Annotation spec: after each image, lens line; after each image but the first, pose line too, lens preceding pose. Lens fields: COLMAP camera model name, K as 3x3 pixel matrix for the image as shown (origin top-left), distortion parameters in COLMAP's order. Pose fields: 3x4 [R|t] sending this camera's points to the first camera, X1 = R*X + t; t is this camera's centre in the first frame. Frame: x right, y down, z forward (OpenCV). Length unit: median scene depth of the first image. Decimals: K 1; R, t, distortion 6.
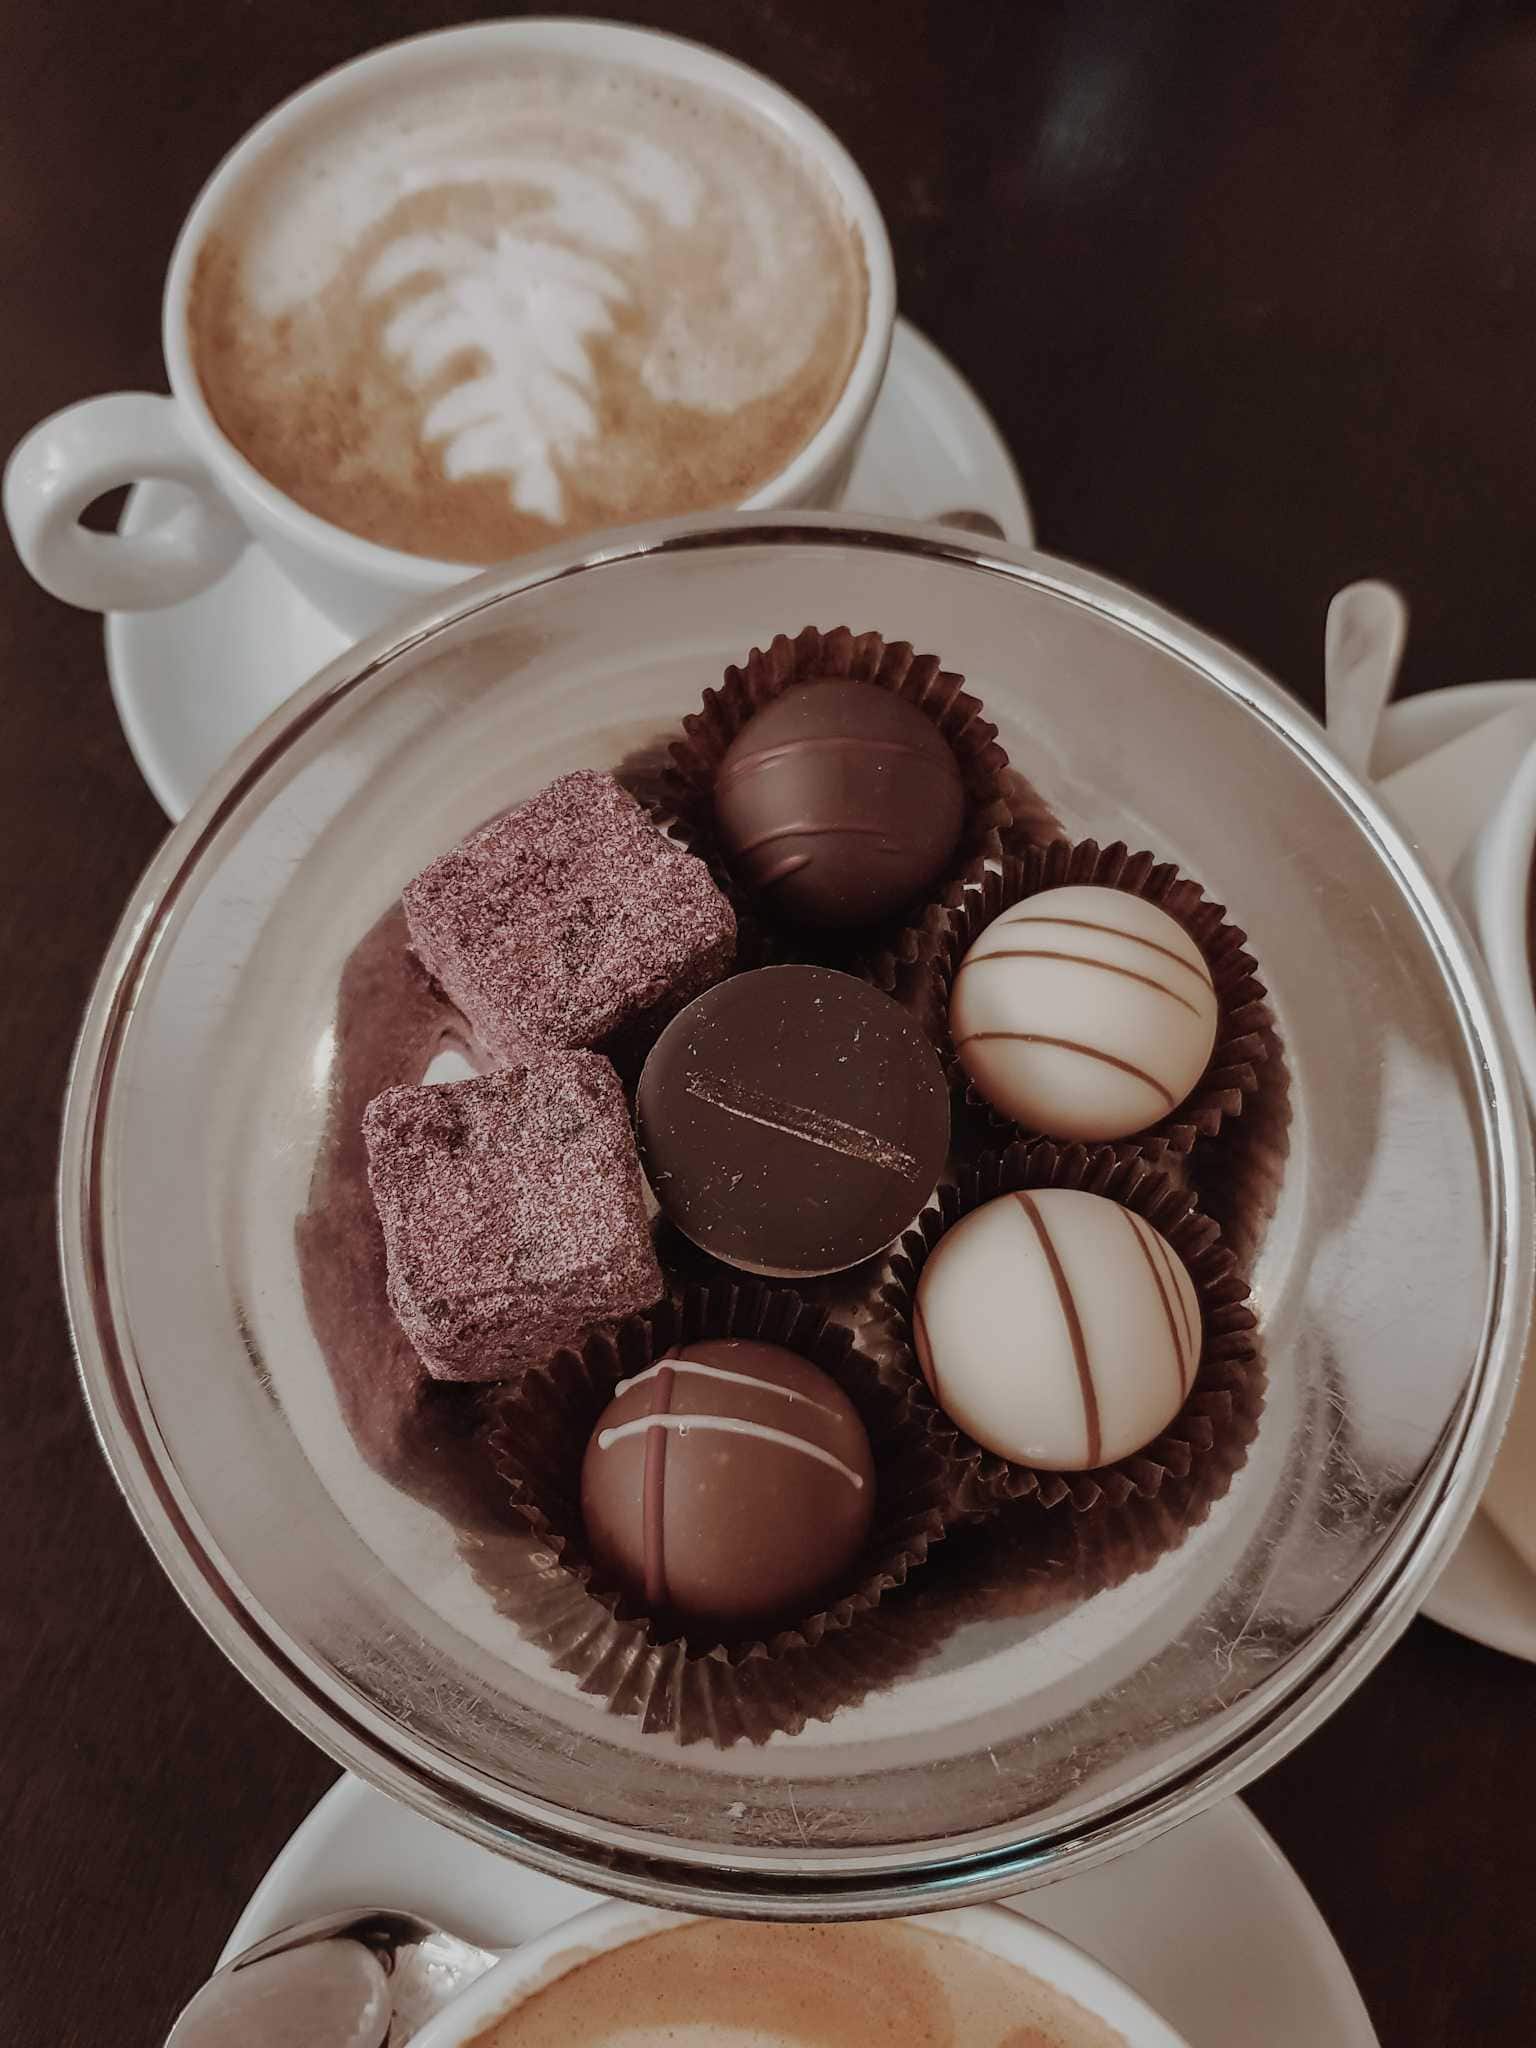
lens RADIAL K [[1766.1, 0, 765.1], [0, 1766.1, 1068.0], [0, 0, 1]] dist [0.079183, -0.388444]
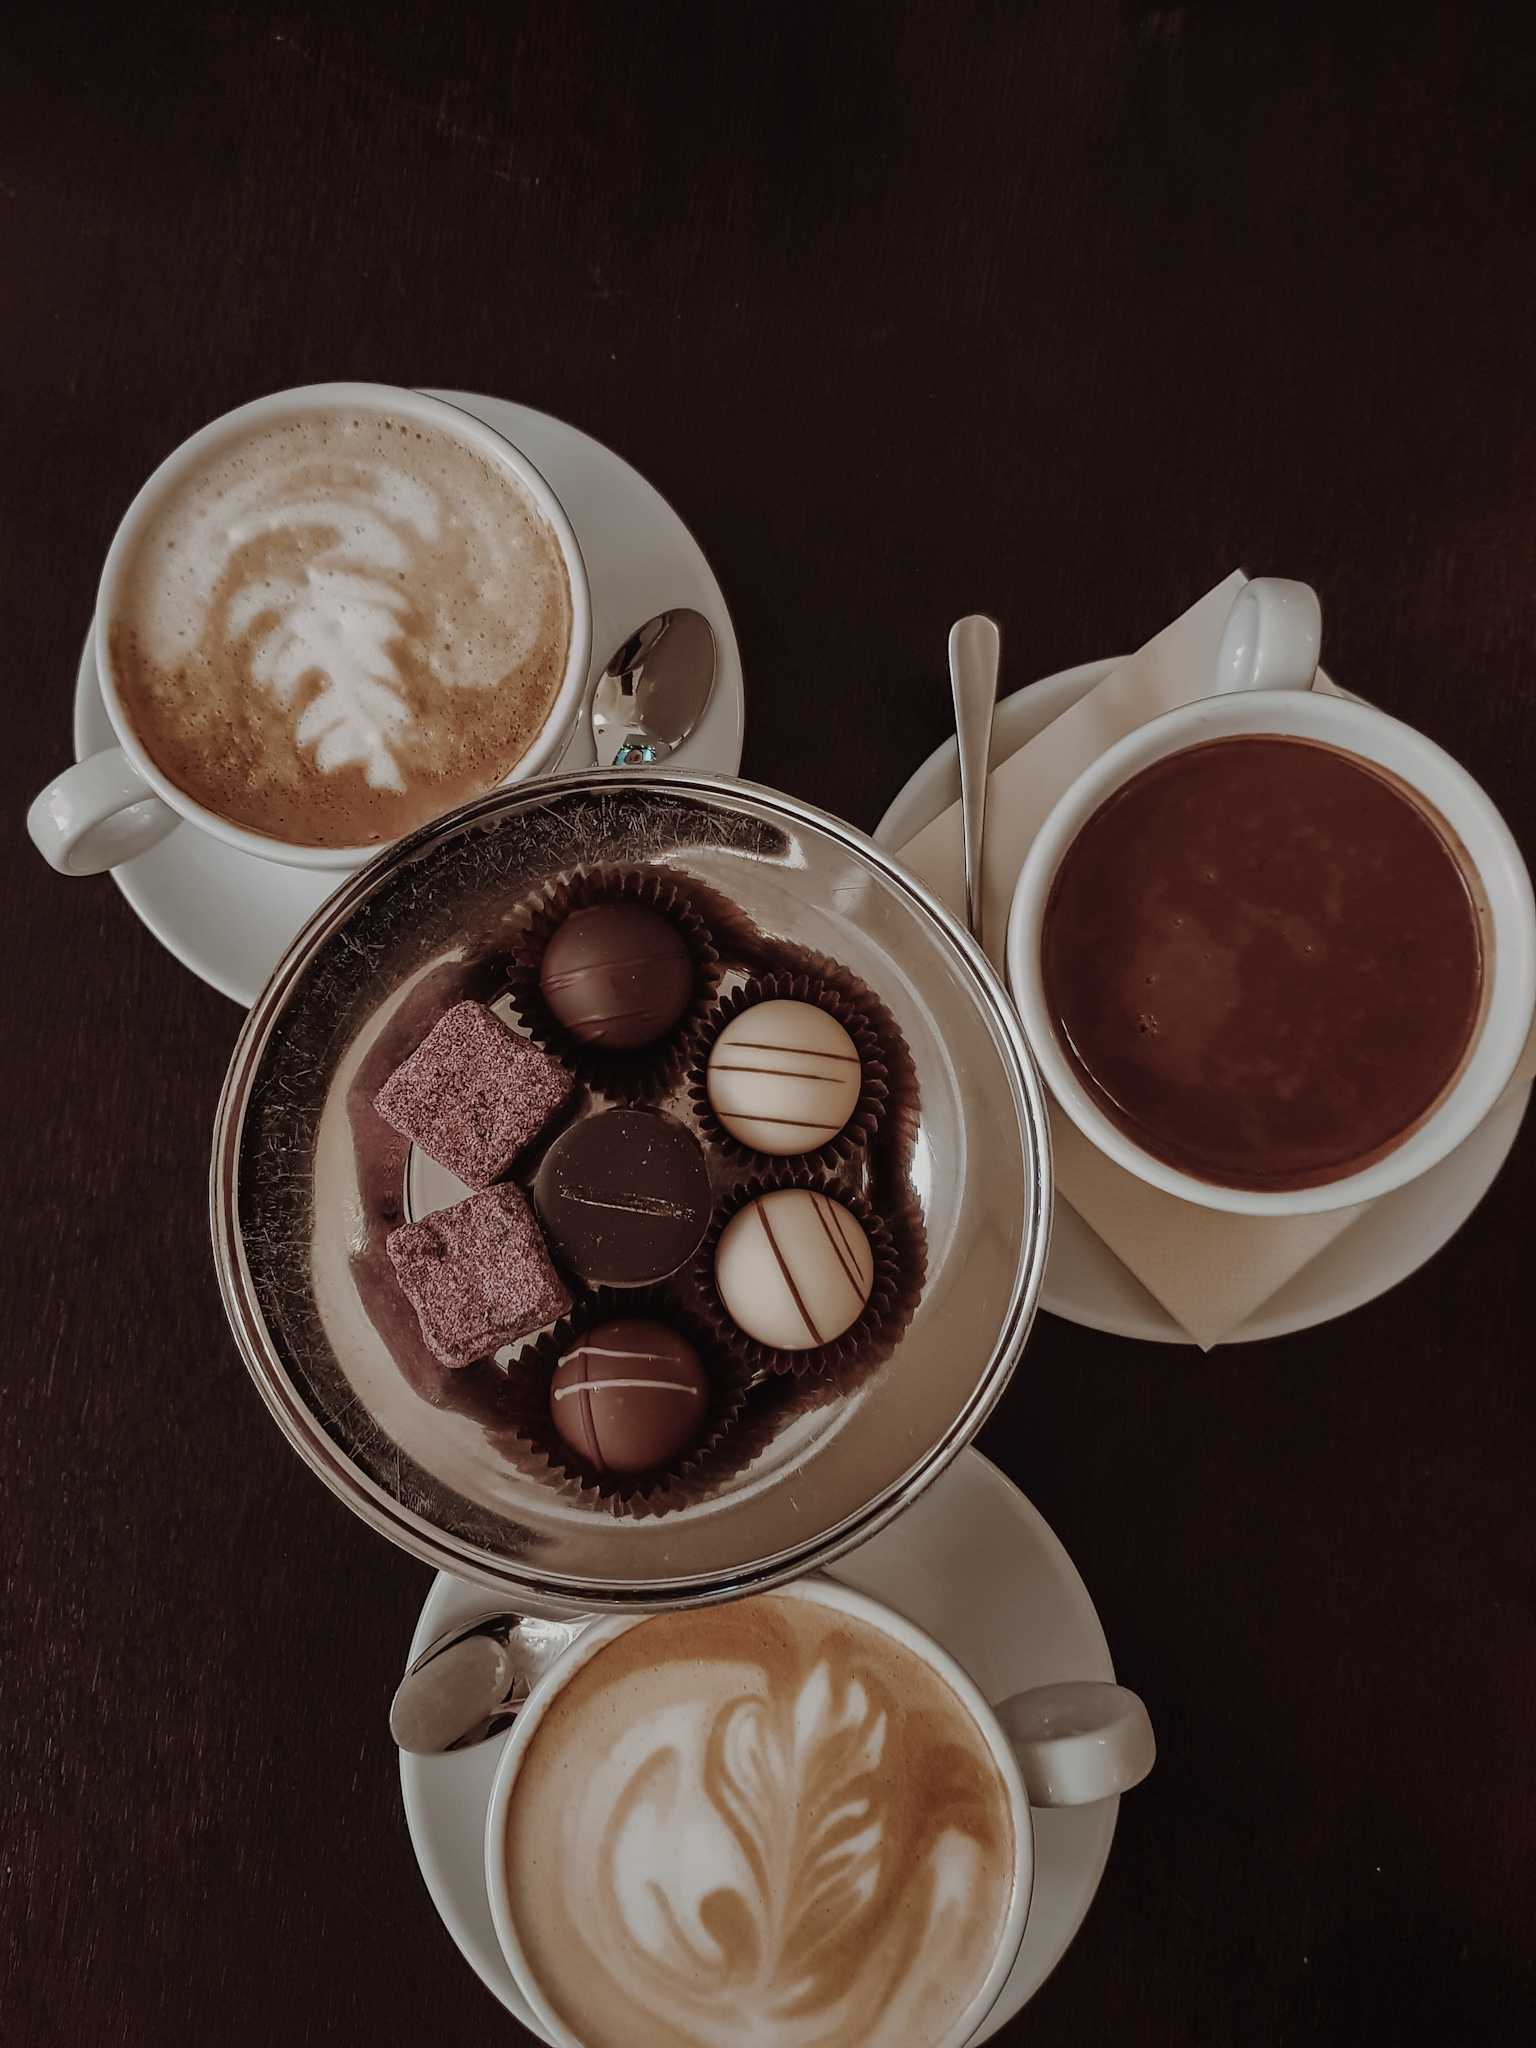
lens RADIAL K [[1766.1, 0, 765.1], [0, 1766.1, 1068.0], [0, 0, 1]] dist [0.079183, -0.388444]
pose [[0.980754, -0.195247, 0.000545, 0.172950], [0.188418, 0.947175, 0.259535, -0.509662], [-0.051190, -0.254437, 0.965734, -0.664630]]
